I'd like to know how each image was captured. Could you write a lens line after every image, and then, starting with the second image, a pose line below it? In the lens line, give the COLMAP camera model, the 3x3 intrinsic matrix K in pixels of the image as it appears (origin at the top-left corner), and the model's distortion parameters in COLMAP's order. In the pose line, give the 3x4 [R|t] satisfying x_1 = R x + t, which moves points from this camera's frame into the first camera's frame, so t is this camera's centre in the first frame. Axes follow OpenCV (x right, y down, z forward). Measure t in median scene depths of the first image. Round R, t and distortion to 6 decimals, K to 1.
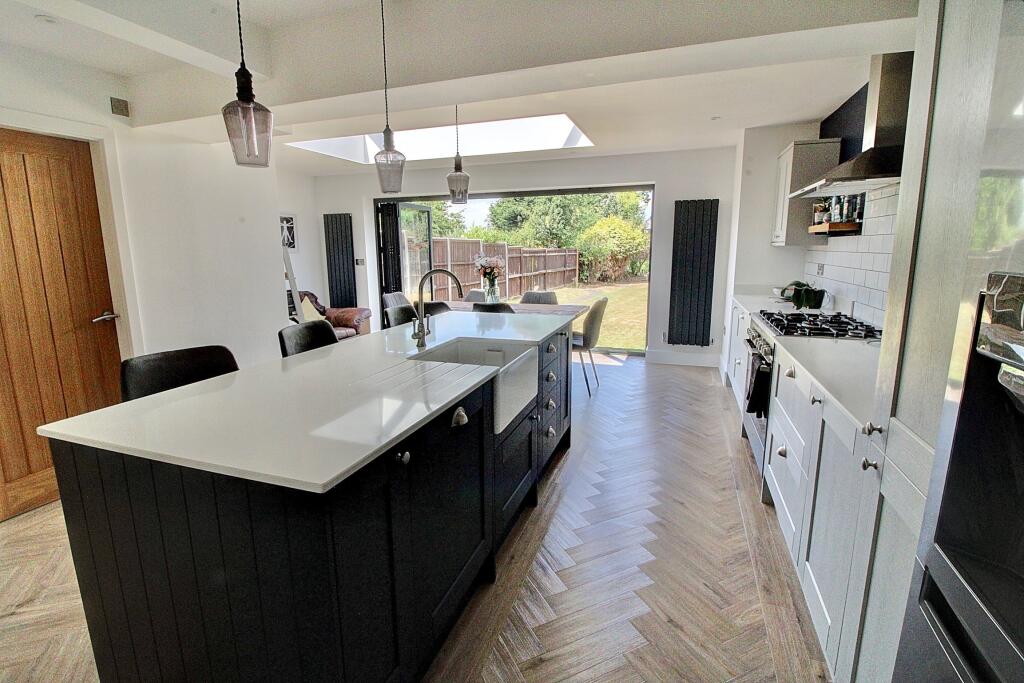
lens RADIAL K [[480.6, 0, 512.0], [0, 480.6, 341.5], [0, 0, 1]] dist [-0.004025, -0.000870]
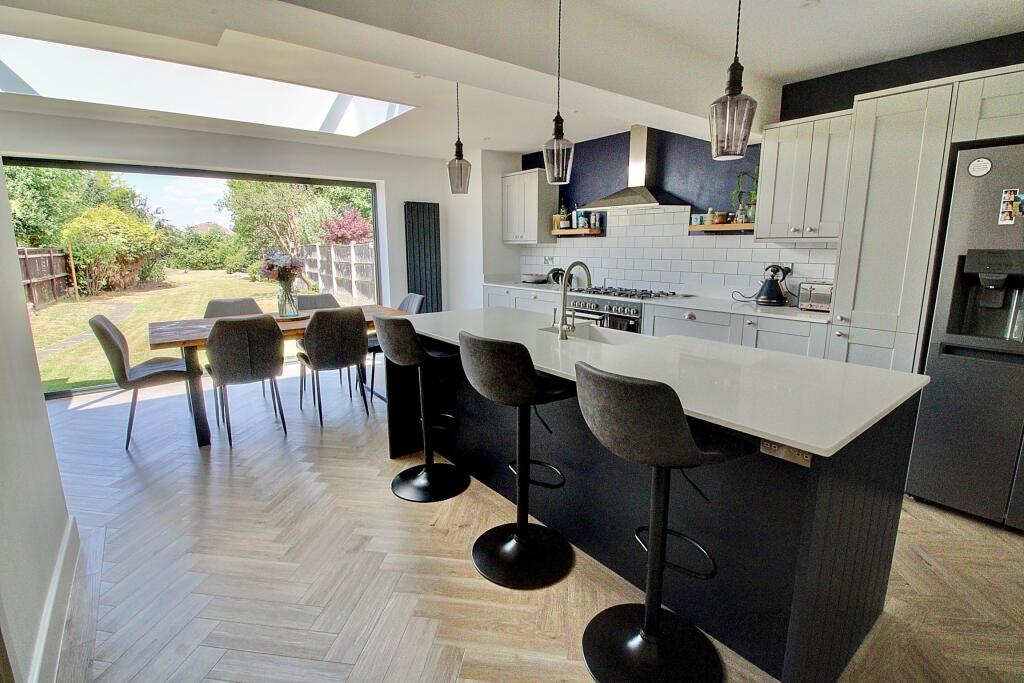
lens RADIAL K [[480.6, 0, 512.0], [0, 480.6, 341.5], [0, 0, 1]] dist [-0.004025, -0.000870]
pose [[0.541491, -0.163716, 0.824612, -0.130480], [0.161884, 0.982804, 0.088820, -0.011627], [-0.824973, 0.085397, 0.558683, 0.064341]]
